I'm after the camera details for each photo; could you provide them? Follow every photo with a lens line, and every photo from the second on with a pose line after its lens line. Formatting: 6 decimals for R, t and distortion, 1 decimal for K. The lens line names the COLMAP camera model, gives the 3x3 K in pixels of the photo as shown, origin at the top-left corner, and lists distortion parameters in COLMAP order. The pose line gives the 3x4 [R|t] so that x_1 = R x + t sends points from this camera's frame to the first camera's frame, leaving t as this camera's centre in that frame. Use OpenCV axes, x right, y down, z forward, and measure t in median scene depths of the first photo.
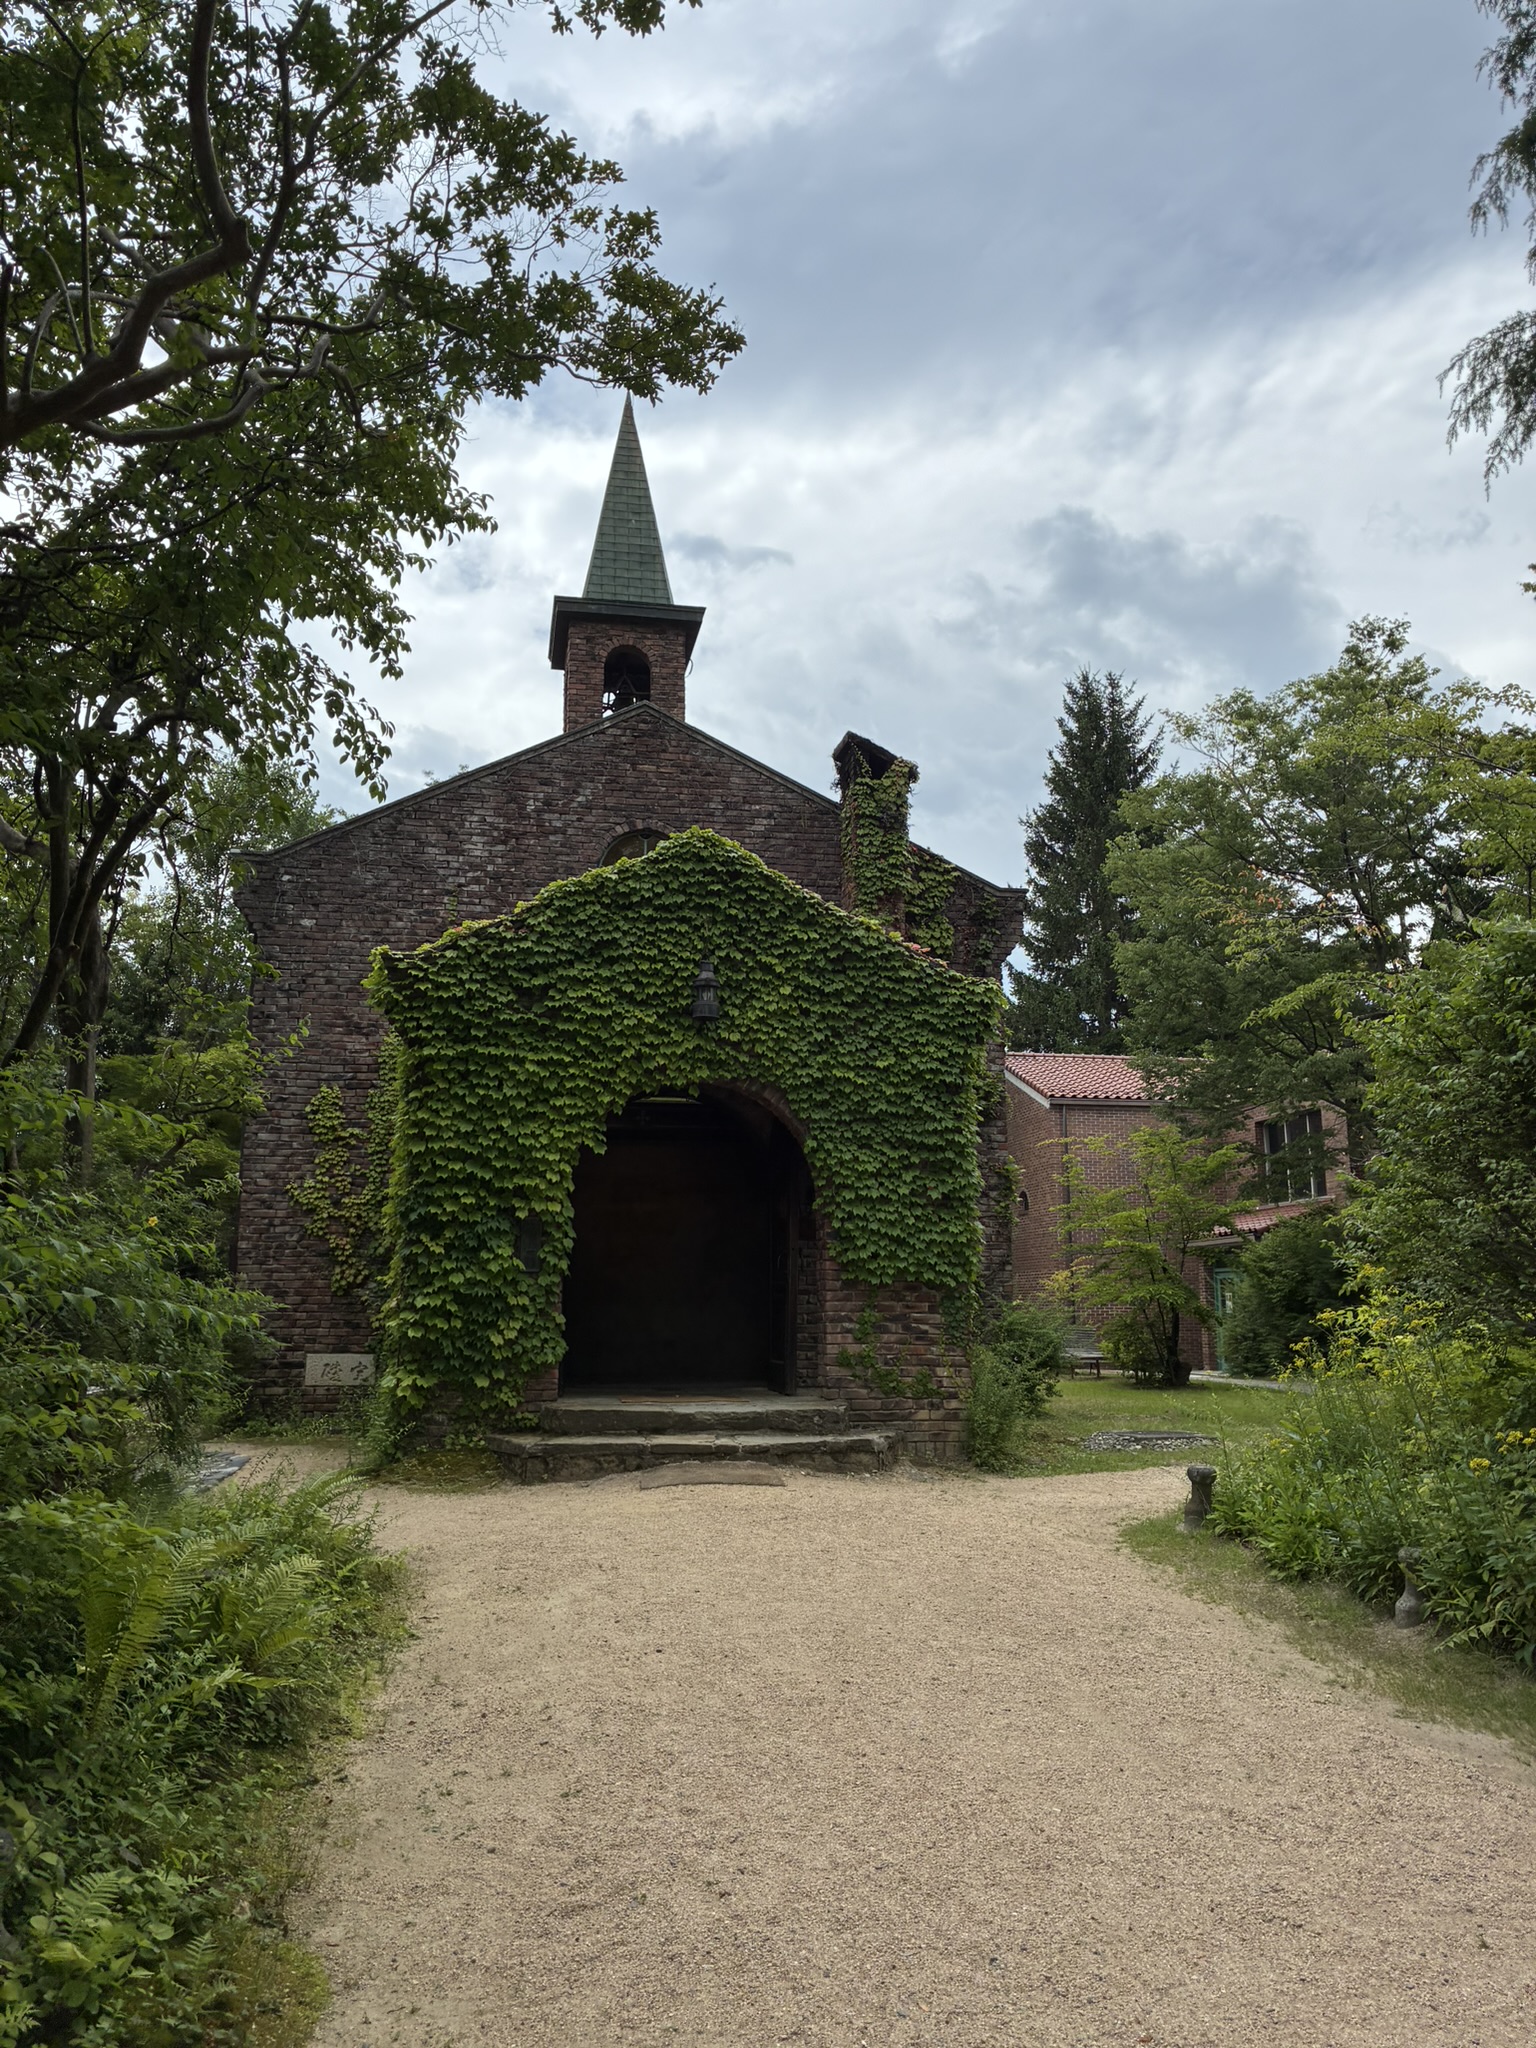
lens RADIAL K [[1649.1, 0, 768.0], [0, 1649.1, 1024.0], [0, 0, 1]] dist [0.064969, -0.005599]
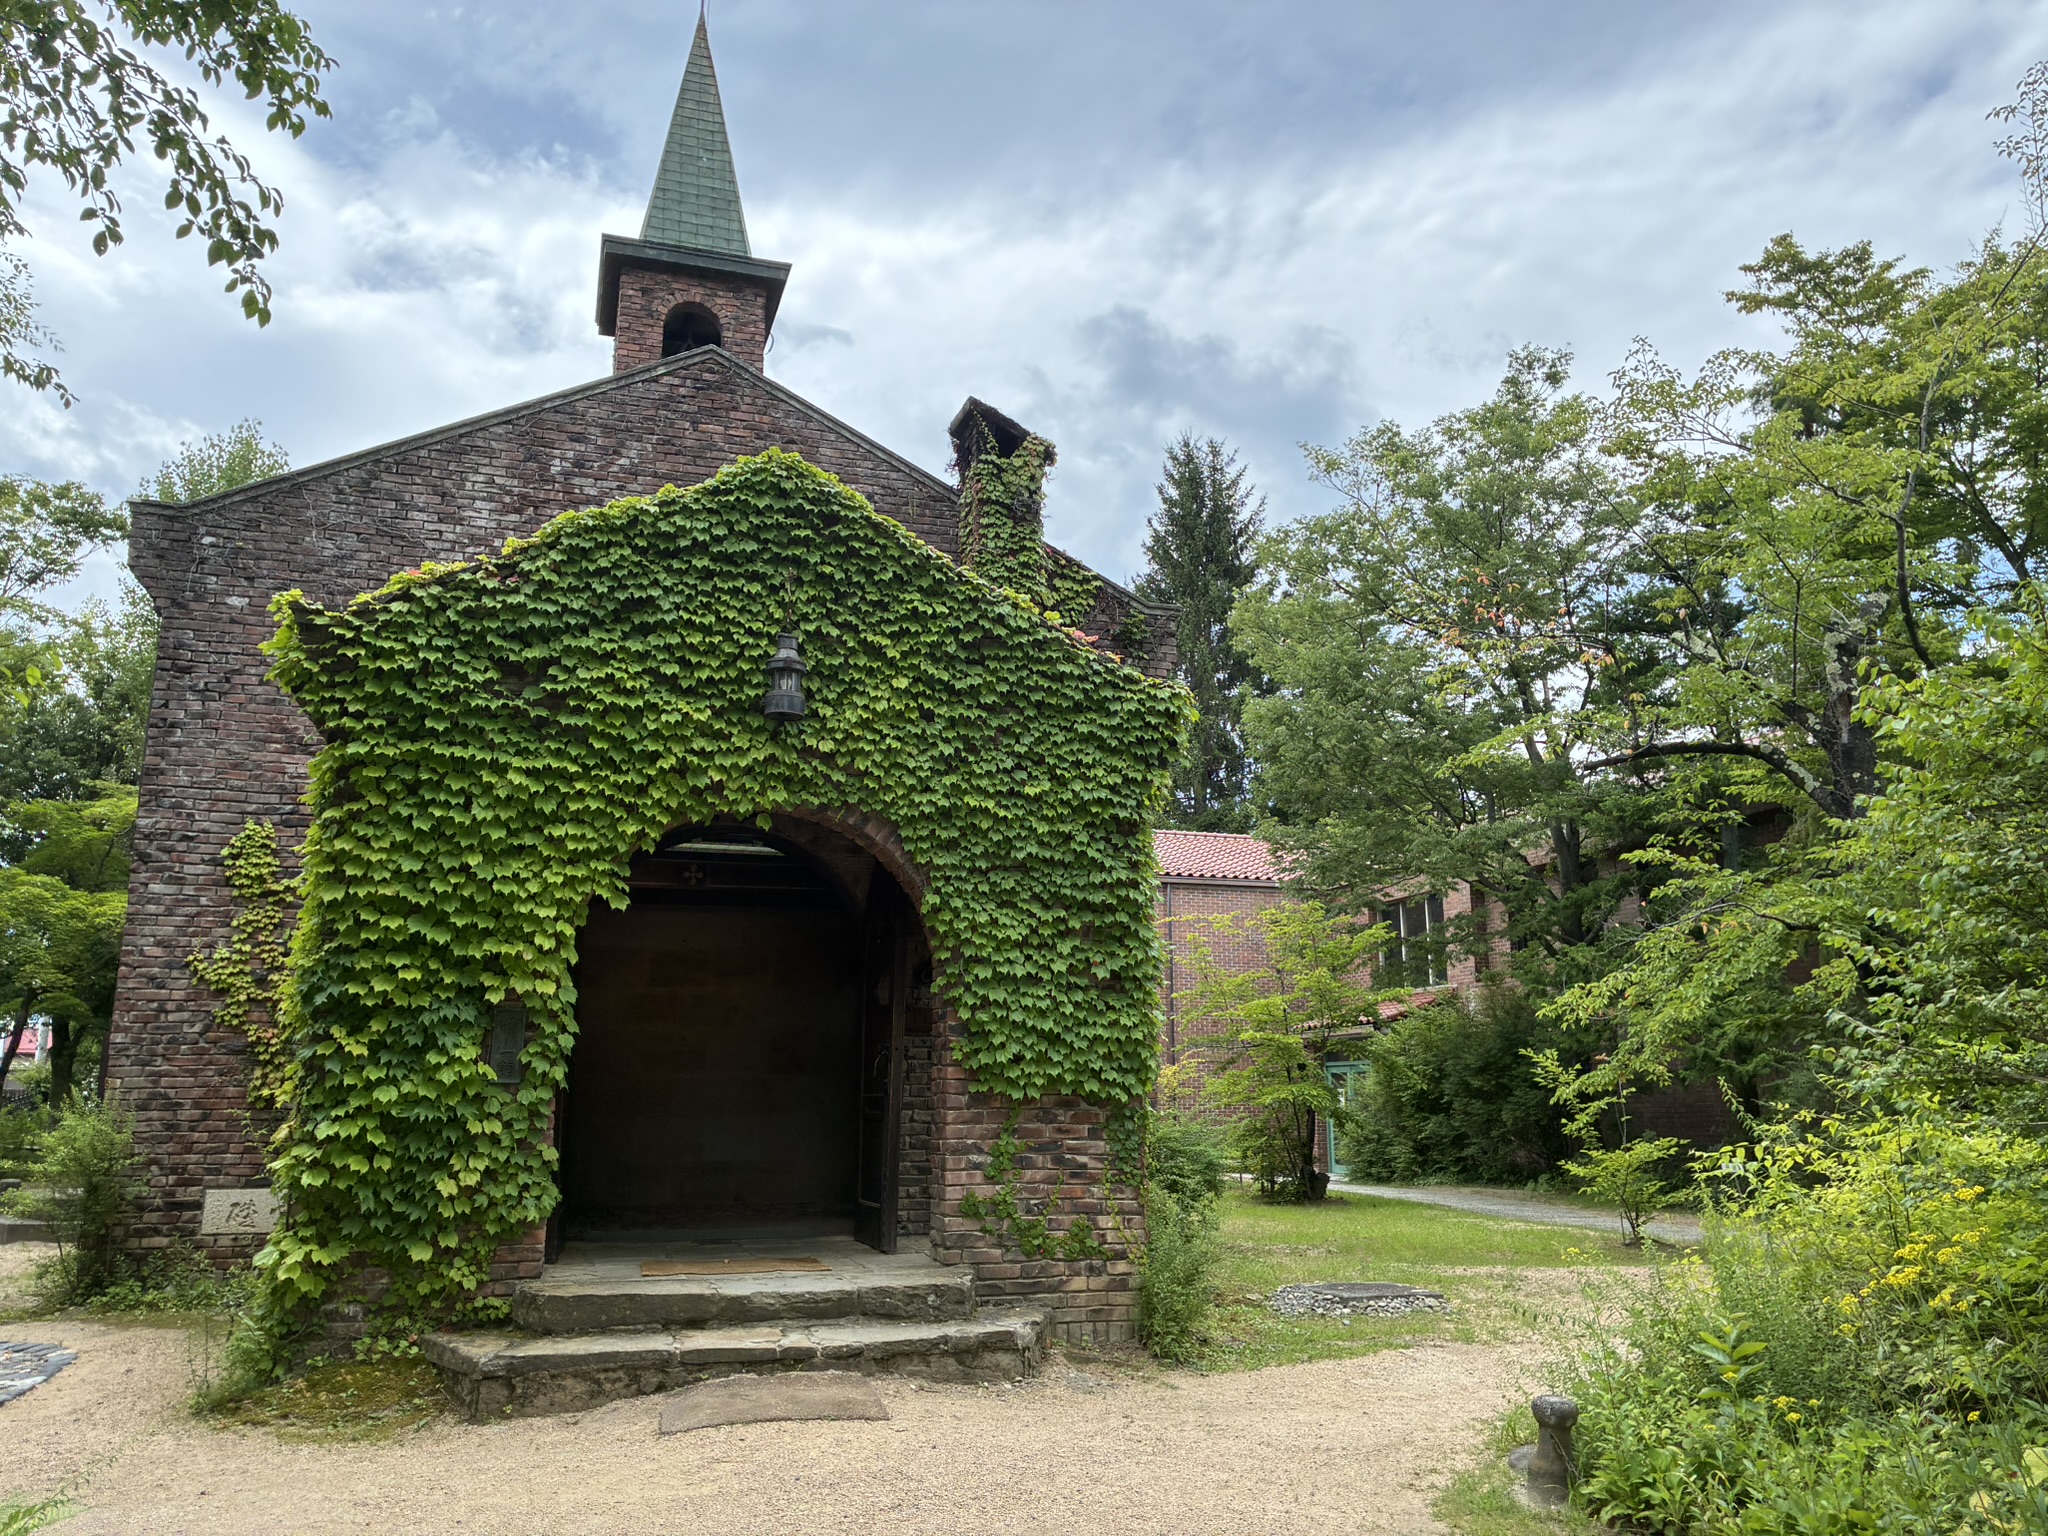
lens RADIAL K [[1673.9, 0, 1092.9], [0, 1673.9, 769.7], [0, 0, 1]] dist [0.010526, -0.001395]
pose [[0.988504, 0.026208, 0.148909, -0.013065], [-0.022678, 0.999421, -0.025356, 0.034160], [-0.149487, 0.021687, 0.988526, 0.285181]]
